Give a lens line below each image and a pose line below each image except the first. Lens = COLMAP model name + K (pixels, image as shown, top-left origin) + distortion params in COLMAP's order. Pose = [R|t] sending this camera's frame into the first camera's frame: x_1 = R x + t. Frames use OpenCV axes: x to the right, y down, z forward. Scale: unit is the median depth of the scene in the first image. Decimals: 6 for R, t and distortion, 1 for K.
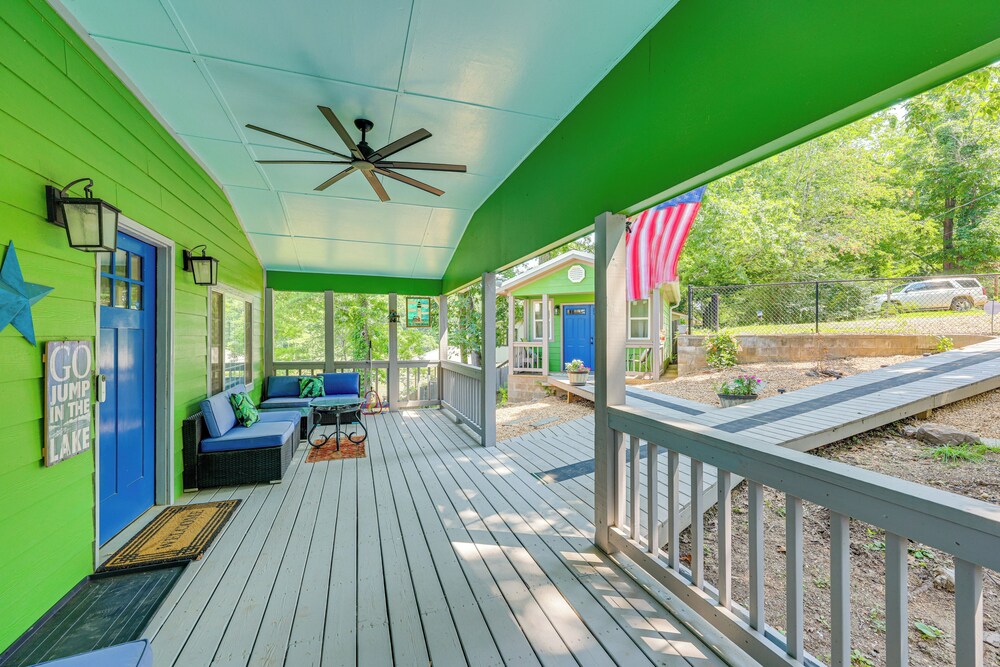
lens RADIAL K [[396.5, 0, 500.0], [0, 396.5, 333.5], [0, 0, 1]] dist [-0.001273, 0.000000]
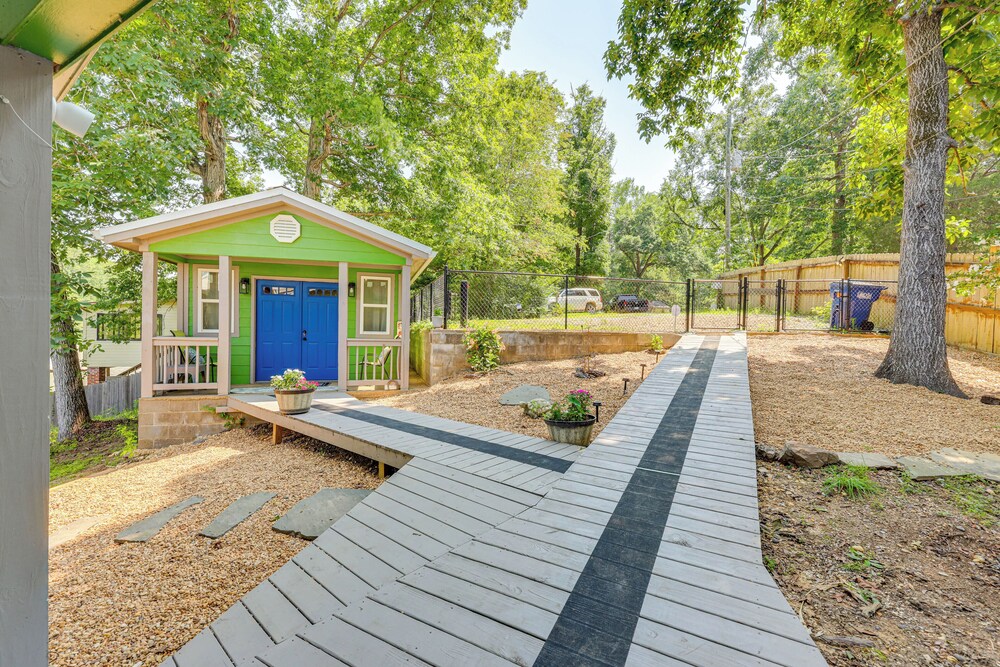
lens RADIAL K [[418.4, 0, 500.0], [0, 418.4, 333.5], [0, 0, 1]] dist [0.001772, 0.000106]
pose [[0.751352, 0.007138, 0.659863, 0.011999], [-0.020175, 0.999723, 0.012158, -0.000155], [-0.659593, -0.022448, 0.751288, 0.261554]]
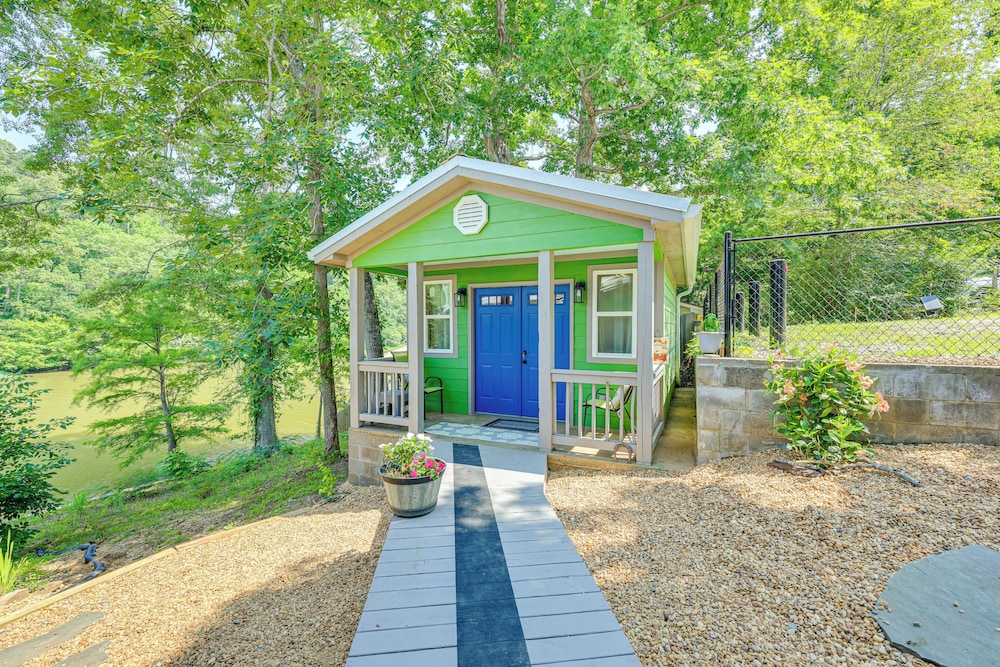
lens RADIAL K [[418.4, 0, 500.0], [0, 418.4, 333.5], [0, 0, 1]] dist [0.001772, 0.000106]
pose [[0.999960, 0.000879, 0.008856, 0.207843], [-0.001015, 0.999883, 0.015267, -0.021814], [-0.008842, -0.015275, 0.999844, 0.492209]]
